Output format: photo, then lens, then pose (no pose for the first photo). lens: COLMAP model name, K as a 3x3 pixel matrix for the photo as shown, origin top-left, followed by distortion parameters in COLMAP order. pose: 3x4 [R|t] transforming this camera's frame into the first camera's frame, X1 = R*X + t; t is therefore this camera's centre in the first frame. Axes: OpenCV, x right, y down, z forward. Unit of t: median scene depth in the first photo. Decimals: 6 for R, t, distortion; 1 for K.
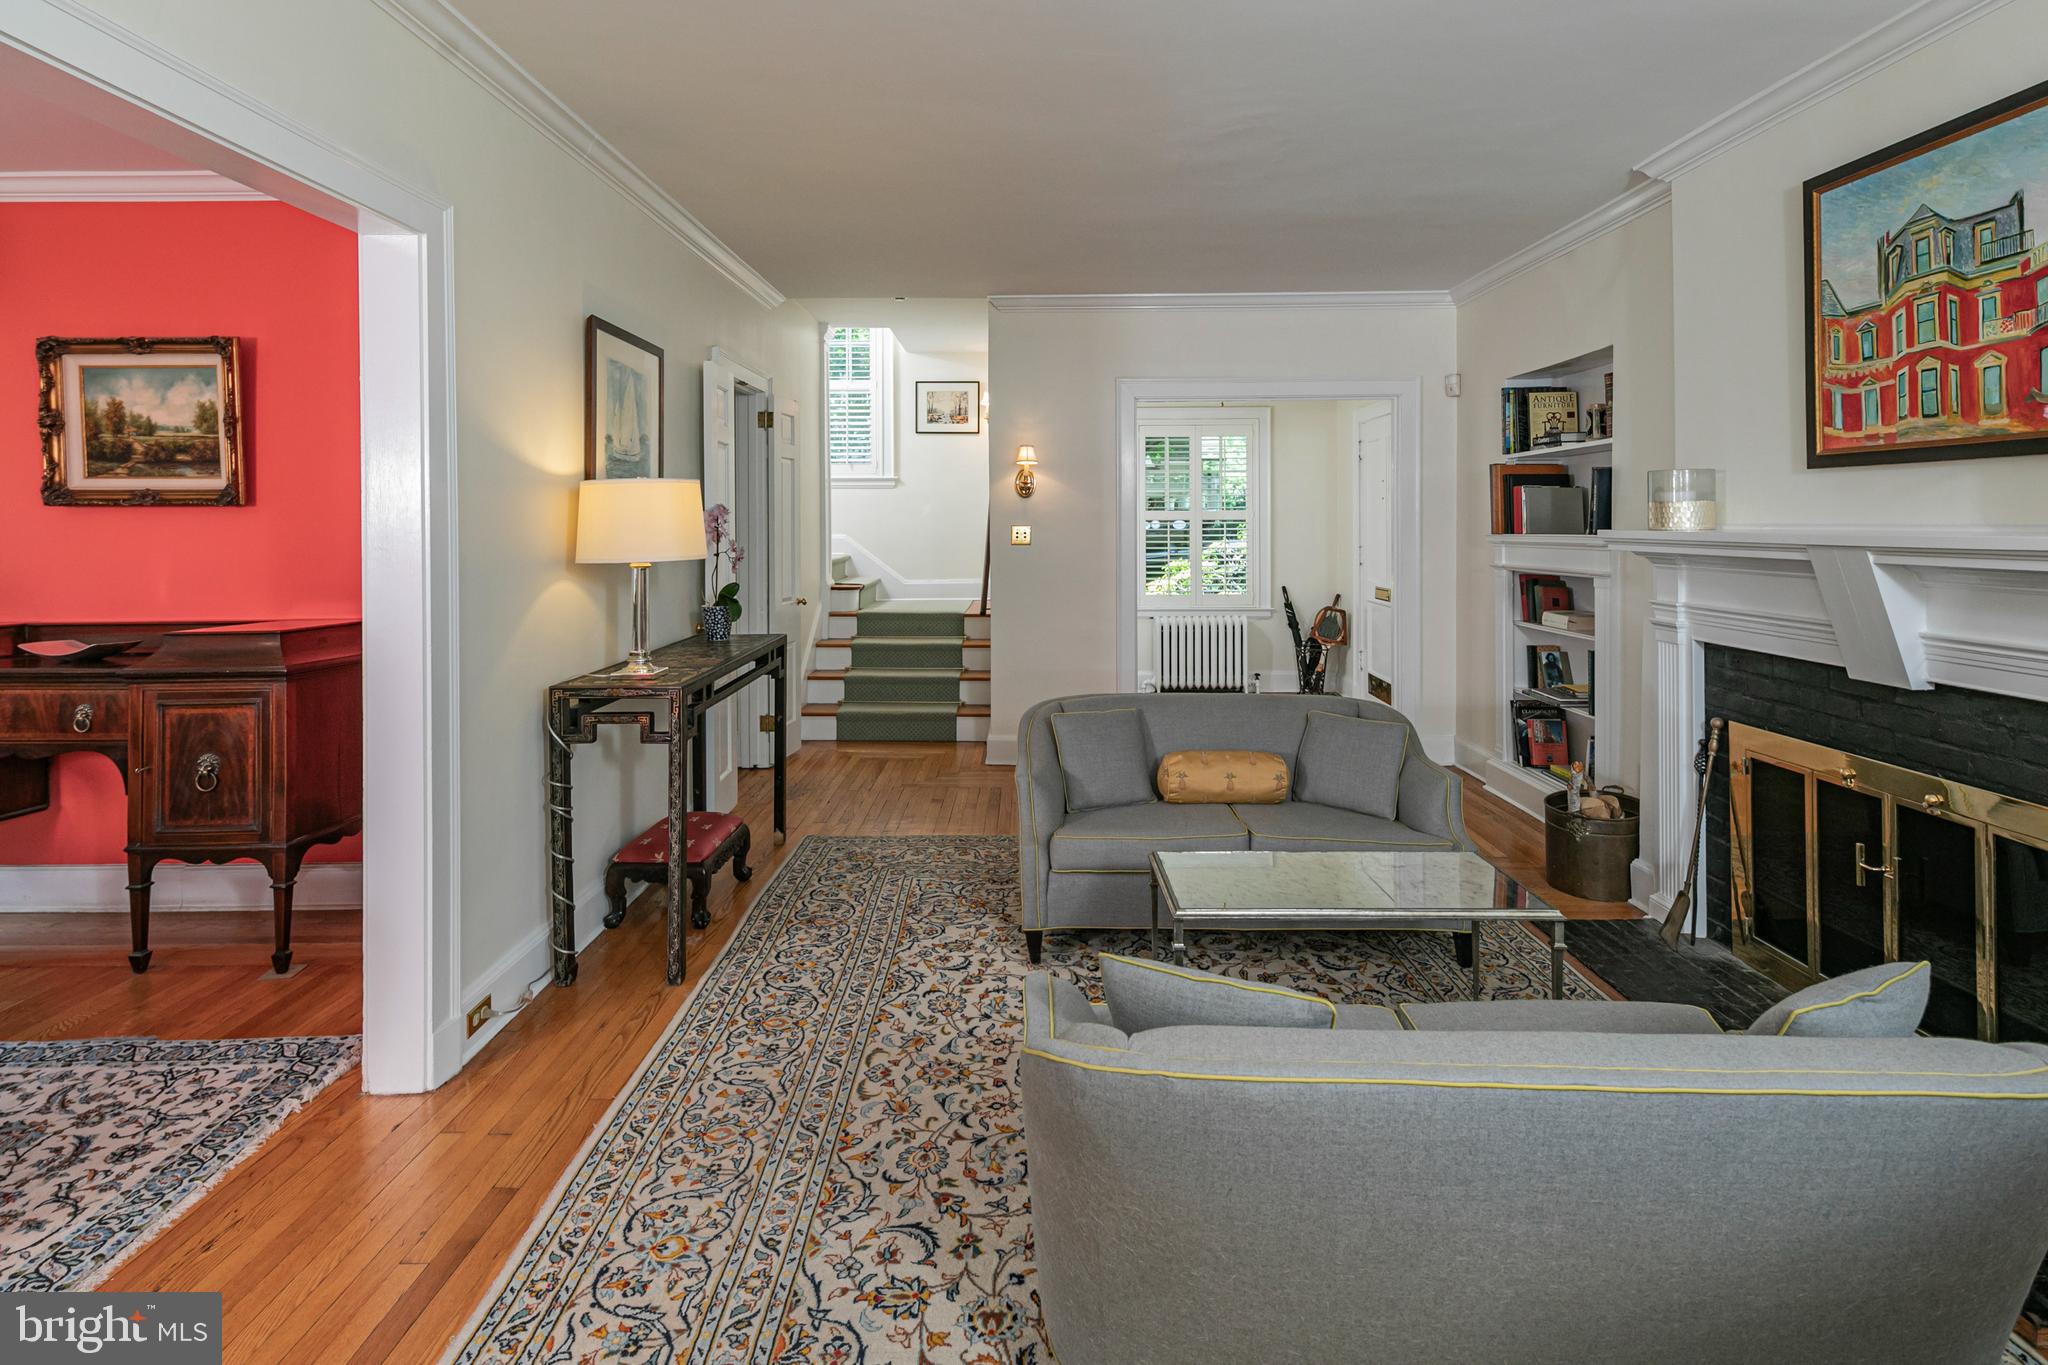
lens RADIAL K [[1008.2, 0, 1019.3], [0, 1008.2, 512.6], [0, 0, 1]] dist [0.001807, -0.000650]
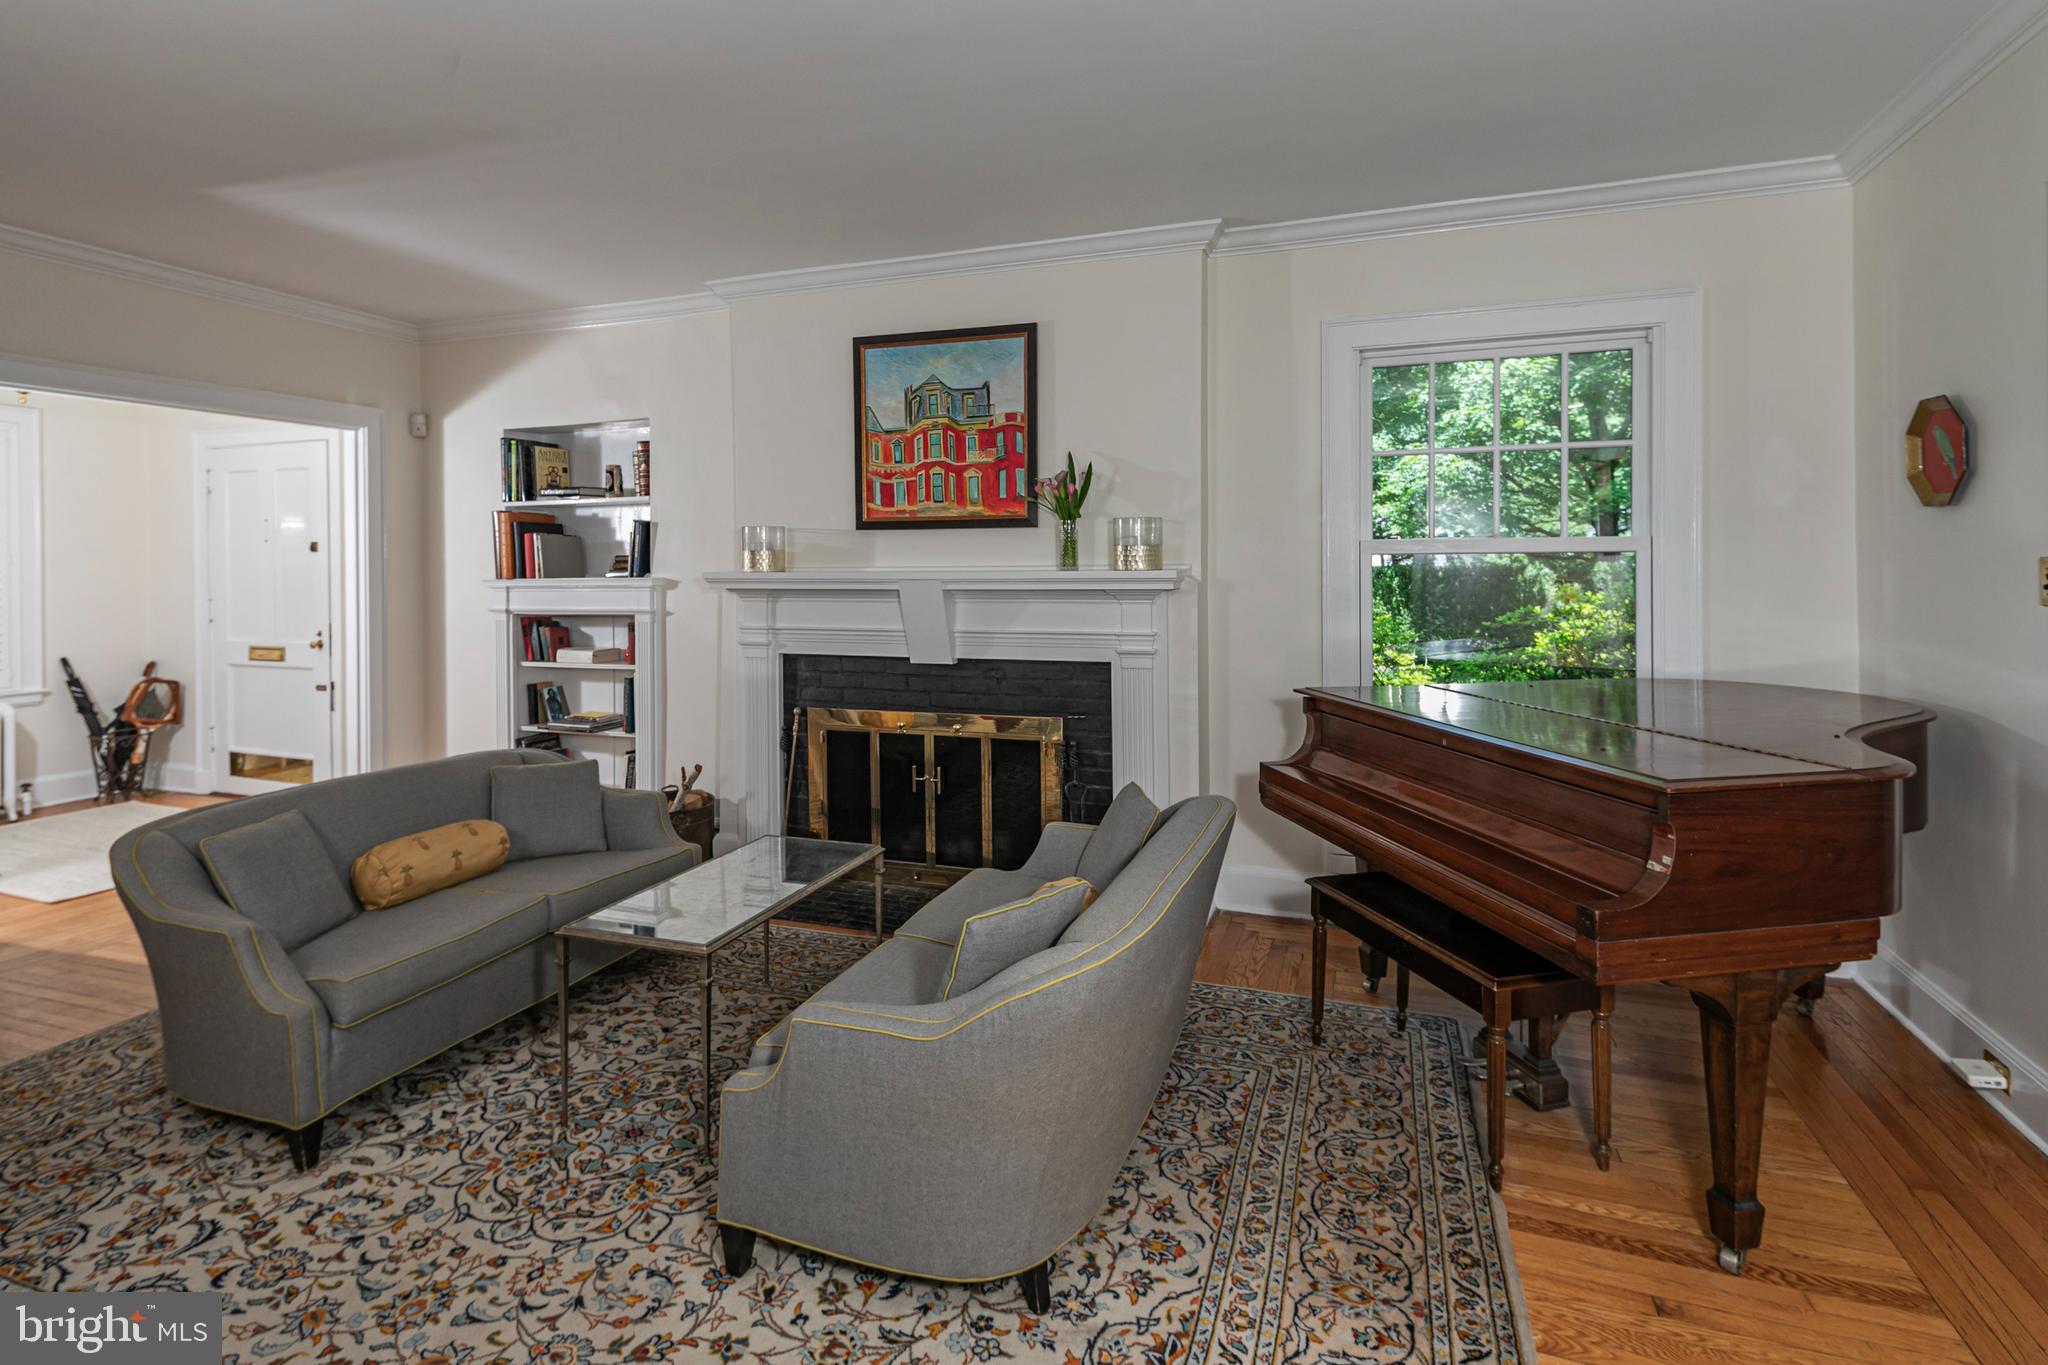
lens RADIAL K [[987.5, 0, 1026.4], [0, 987.5, 556.8], [0, 0, 1]] dist [0.001998, -0.000973]
pose [[0.328683, 0.006098, 0.944421, -0.566146], [-0.003105, 0.999981, -0.005376, 0.003889], [-0.944435, -0.001166, 0.328695, 0.306043]]
